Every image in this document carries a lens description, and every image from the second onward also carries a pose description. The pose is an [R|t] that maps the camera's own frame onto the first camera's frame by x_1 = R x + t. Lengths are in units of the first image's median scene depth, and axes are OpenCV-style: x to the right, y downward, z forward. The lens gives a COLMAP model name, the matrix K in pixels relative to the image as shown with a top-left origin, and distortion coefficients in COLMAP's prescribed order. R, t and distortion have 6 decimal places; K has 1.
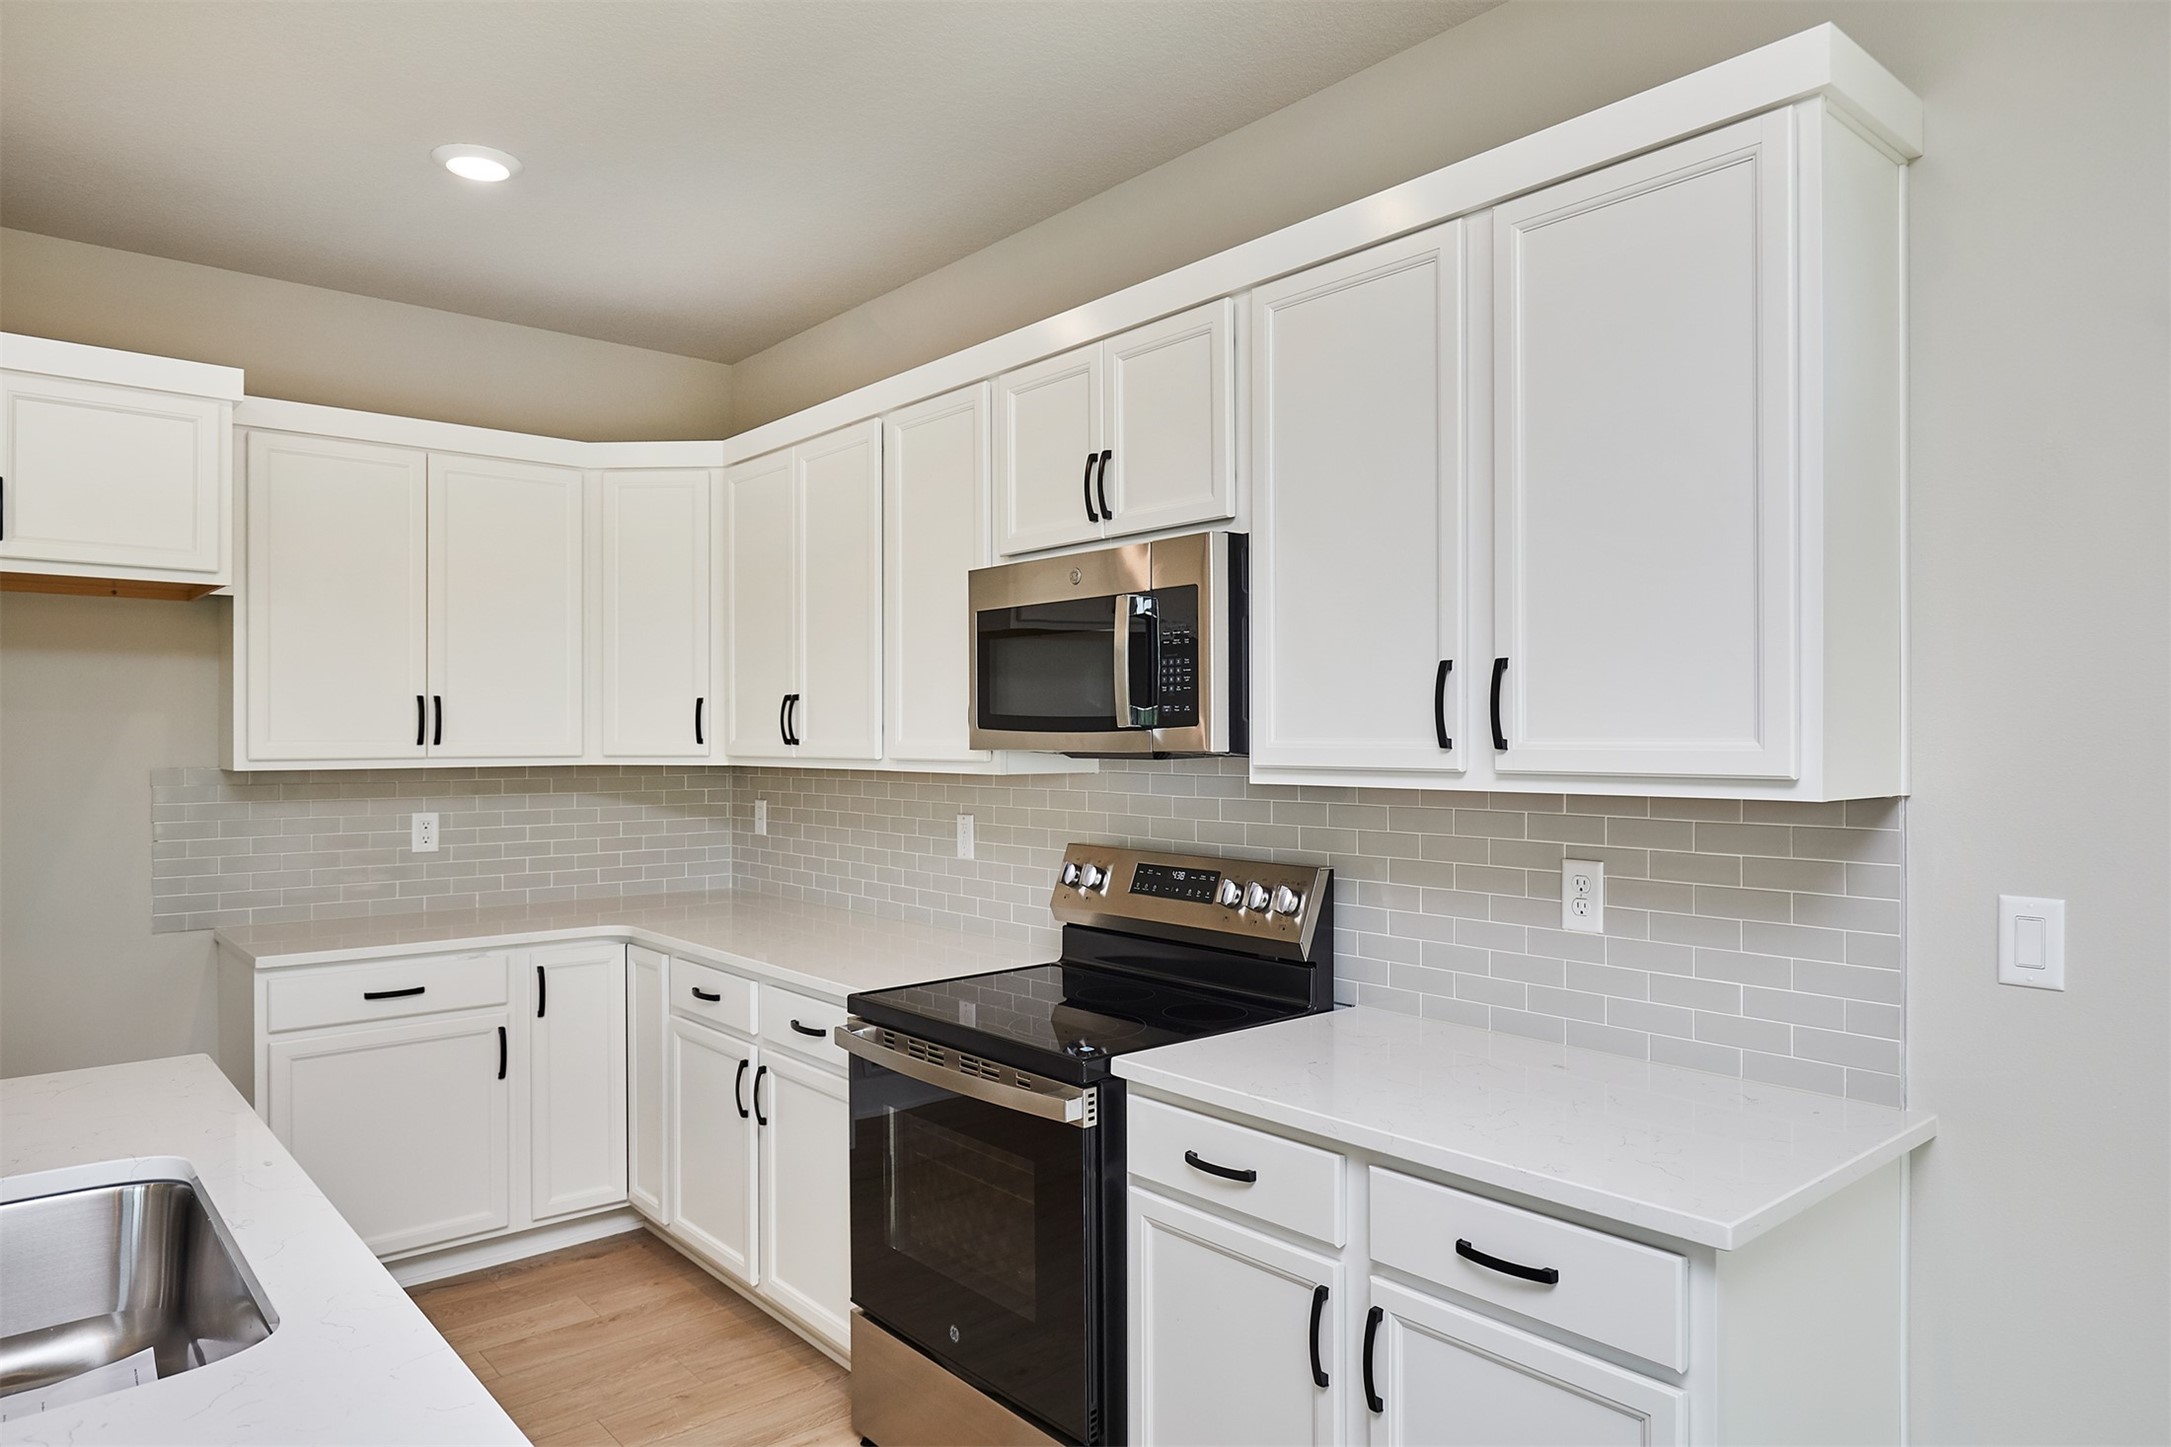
lens RADIAL K [[1360.3, 0, 1085.5], [0, 1360.3, 723.5], [0, 0, 1]] dist [-0.002724, -0.000311]
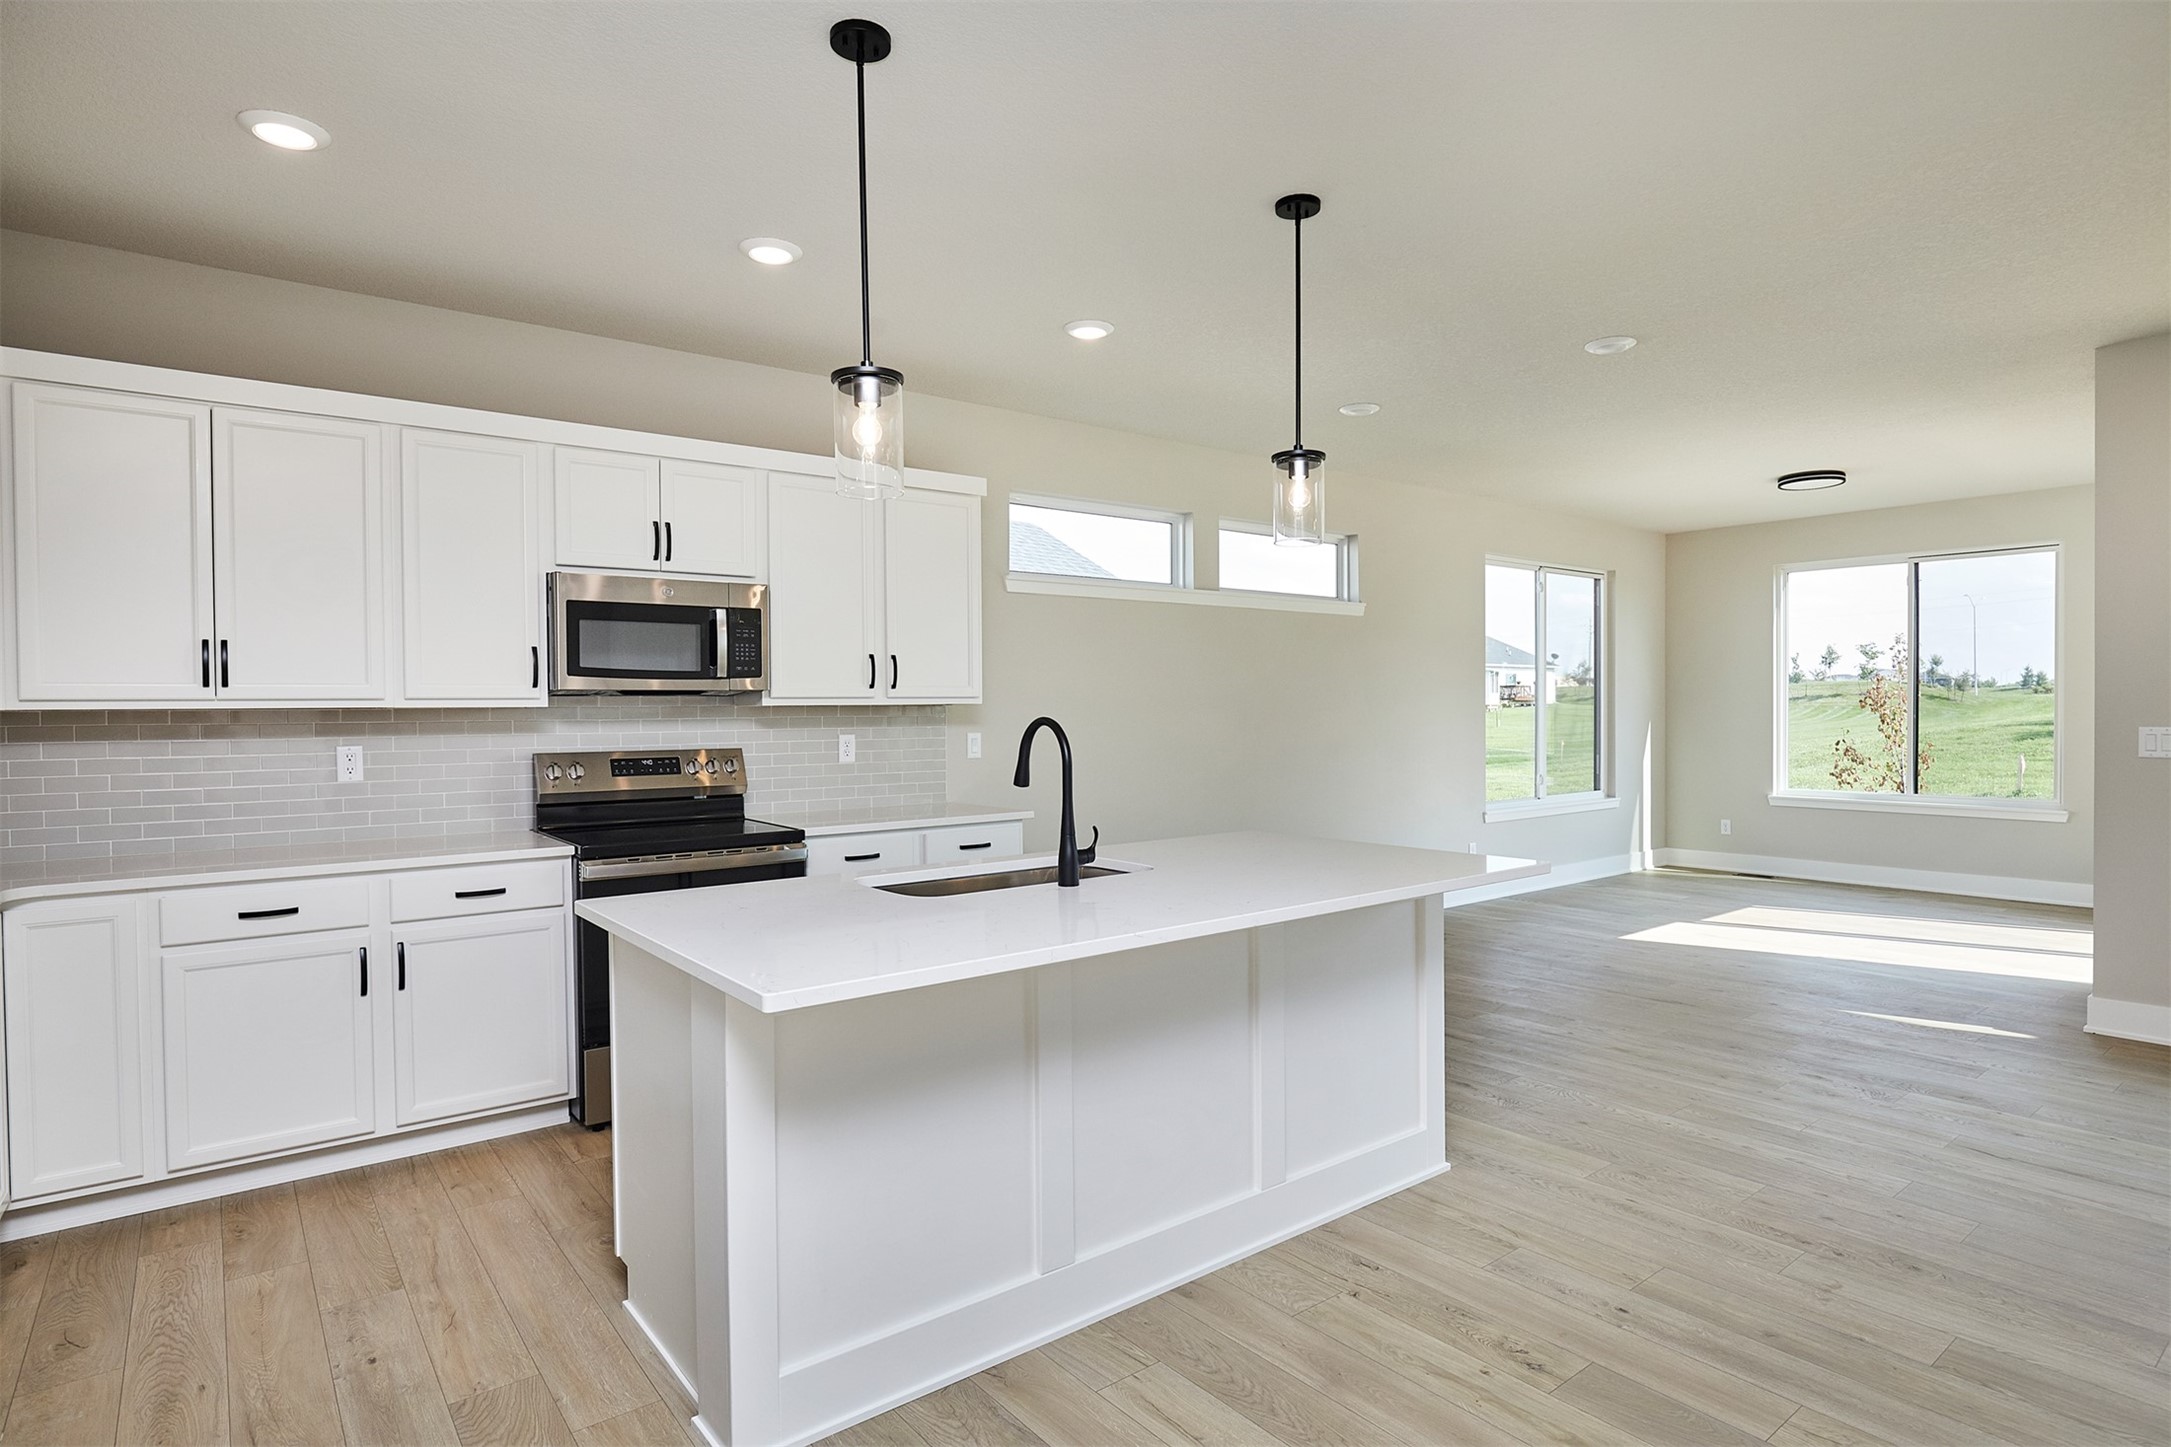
lens RADIAL K [[1225.7, 0, 1085.5], [0, 1225.7, 723.5], [0, 0, 1]] dist [-0.002256, -0.000512]
pose [[0.028812, -0.006261, 0.999565, -1.227638], [0.005074, 0.999968, 0.006117, 0.043705], [-0.999572, 0.004896, 0.028843, 0.309643]]
